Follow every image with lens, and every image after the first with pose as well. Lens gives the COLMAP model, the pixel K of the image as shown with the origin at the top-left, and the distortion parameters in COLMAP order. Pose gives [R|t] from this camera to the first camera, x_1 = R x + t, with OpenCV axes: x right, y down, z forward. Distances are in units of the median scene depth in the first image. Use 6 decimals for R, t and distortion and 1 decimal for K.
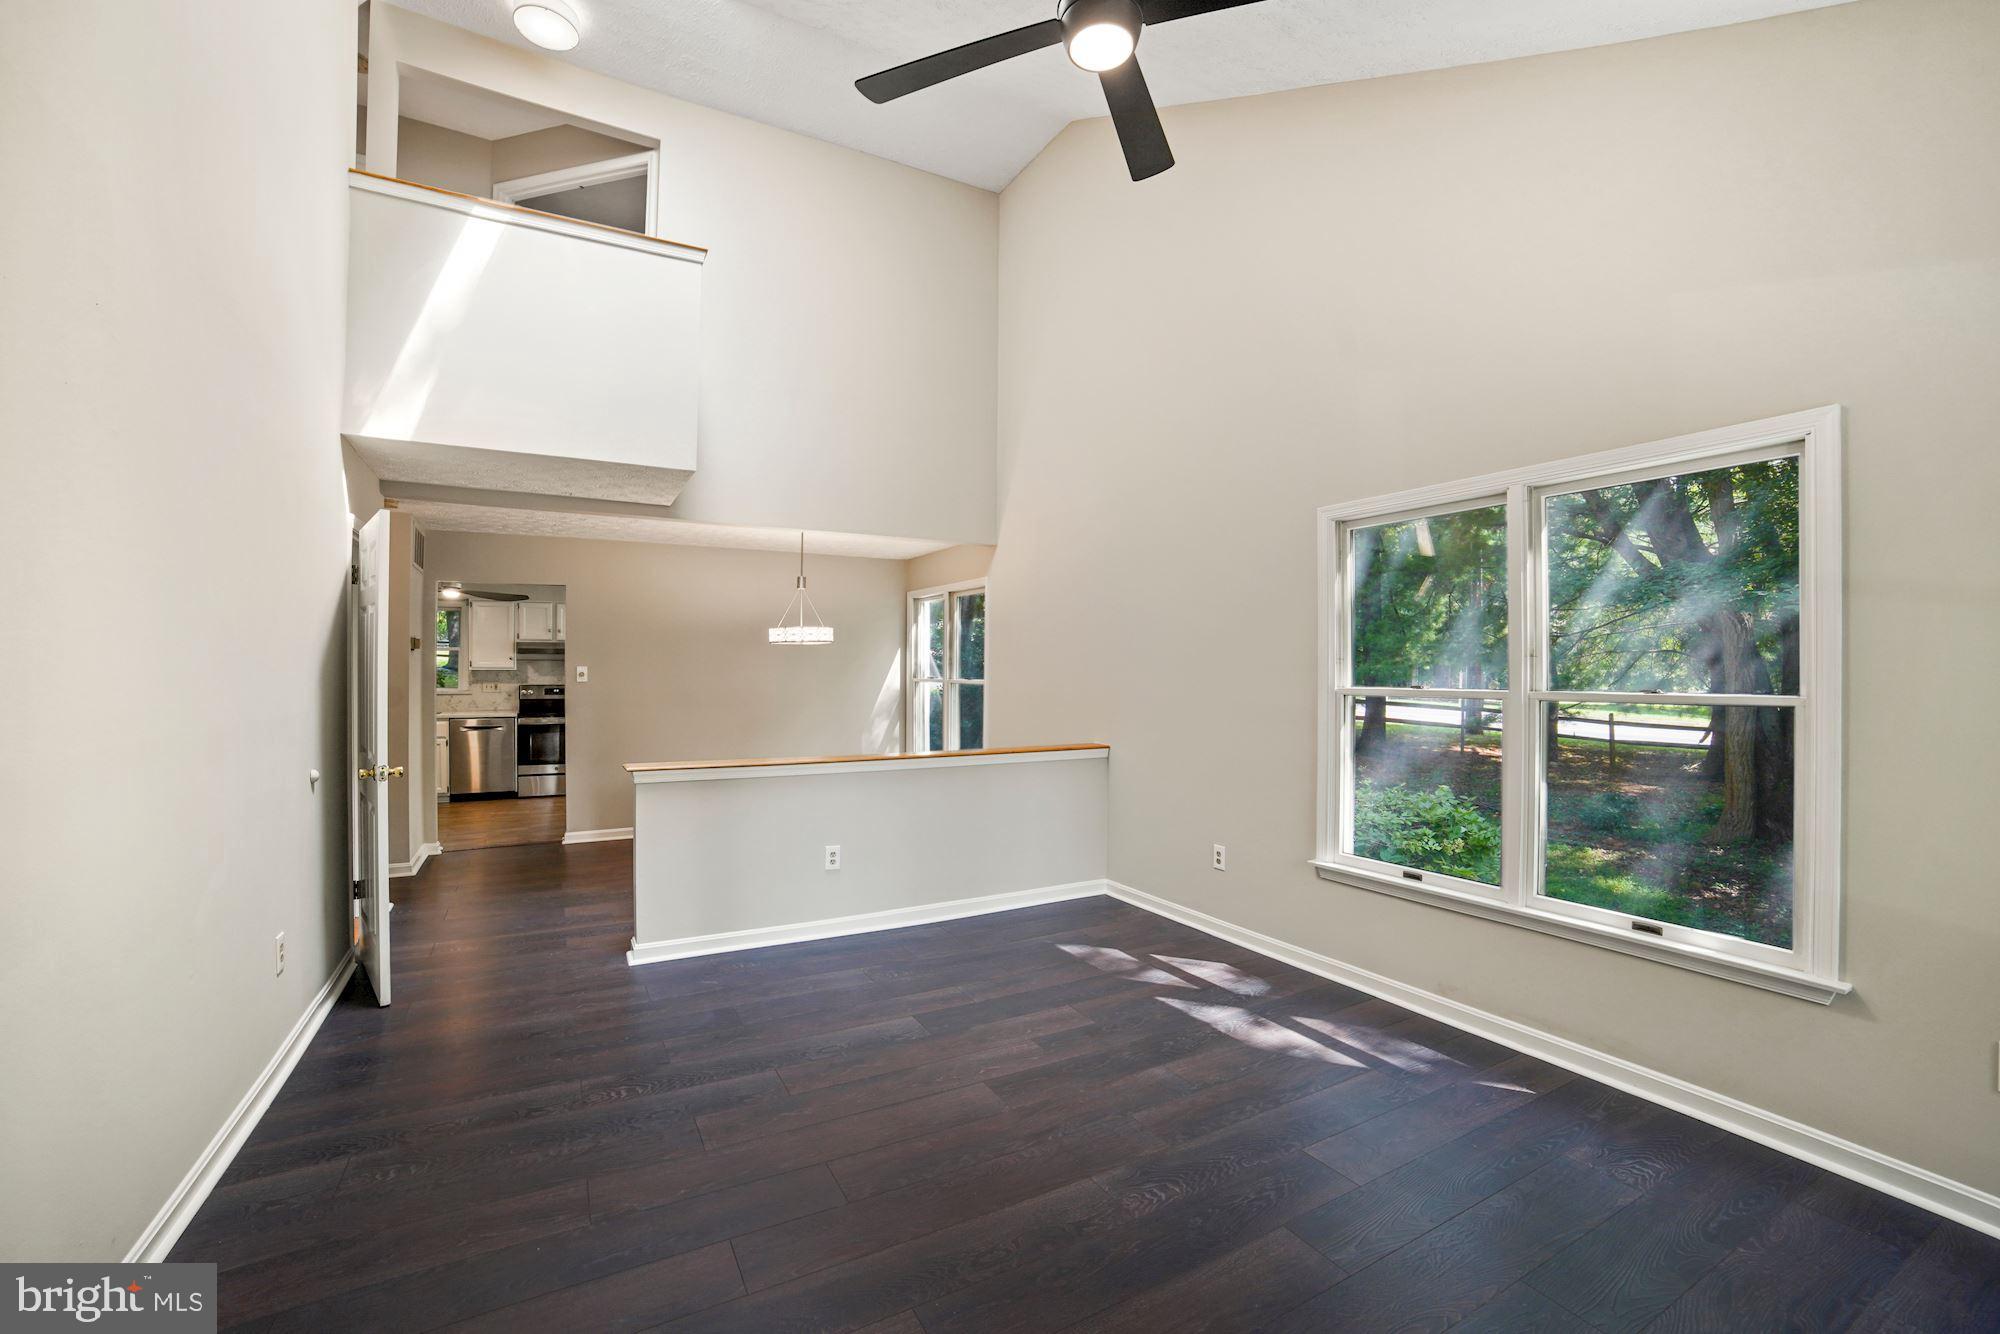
lens RADIAL K [[891.3, 0, 1000.0], [0, 891.3, 667.0], [0, 0, 1]] dist [-0.002462, -0.000152]
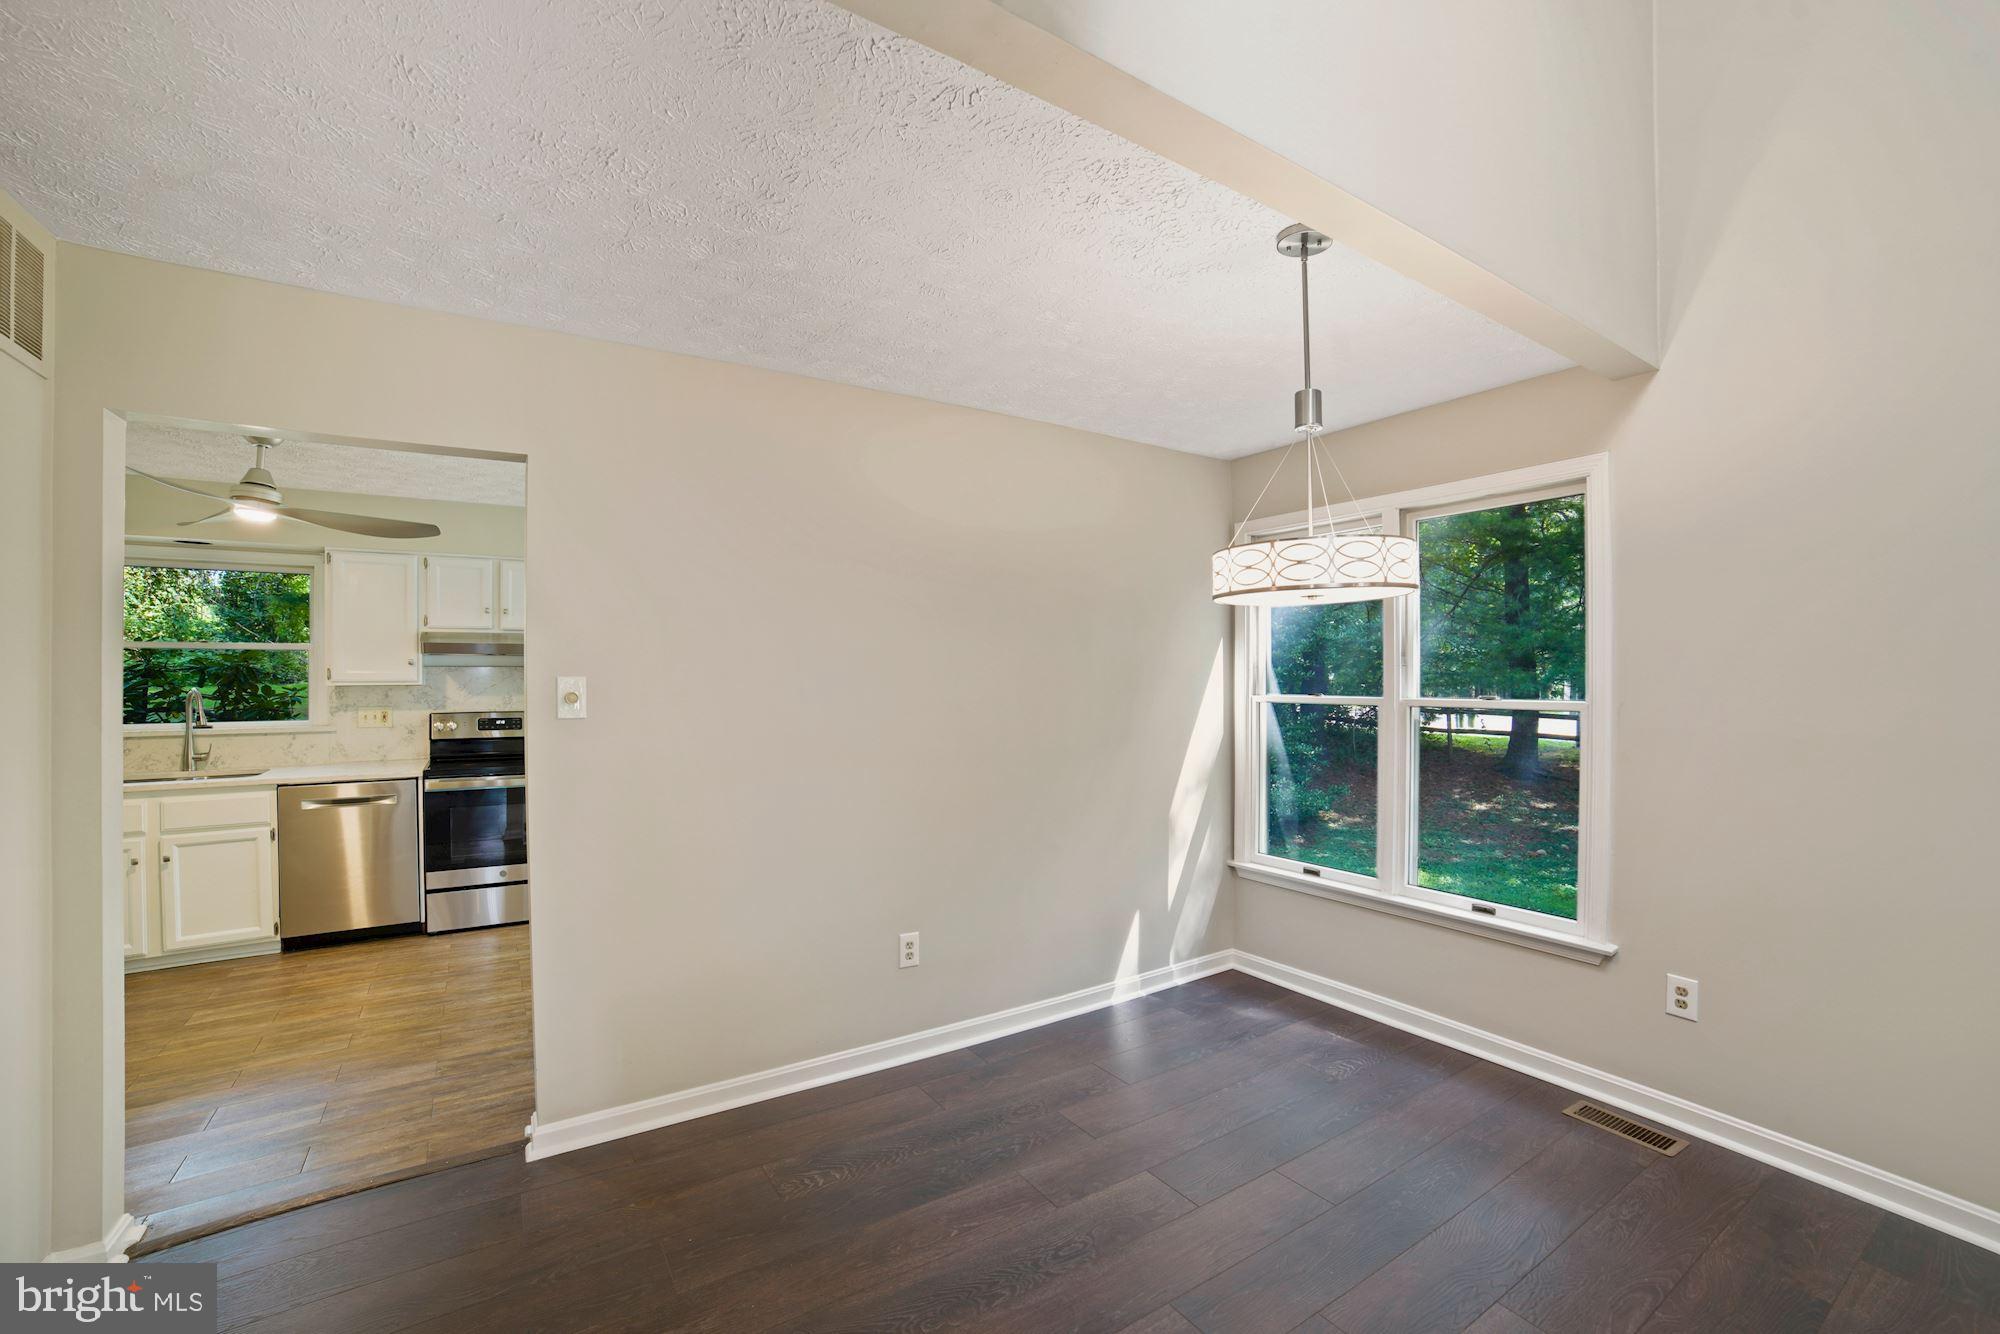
lens RADIAL K [[827.7, 0, 937.9], [0, 827.7, 687.8], [0, 0, 1]] dist [-0.001366, 0.000112]
pose [[0.997986, -0.008192, 0.062898, -0.266463], [0.007247, 0.999858, 0.015227, -0.000275], [-0.063014, -0.014740, 0.997904, 0.485321]]
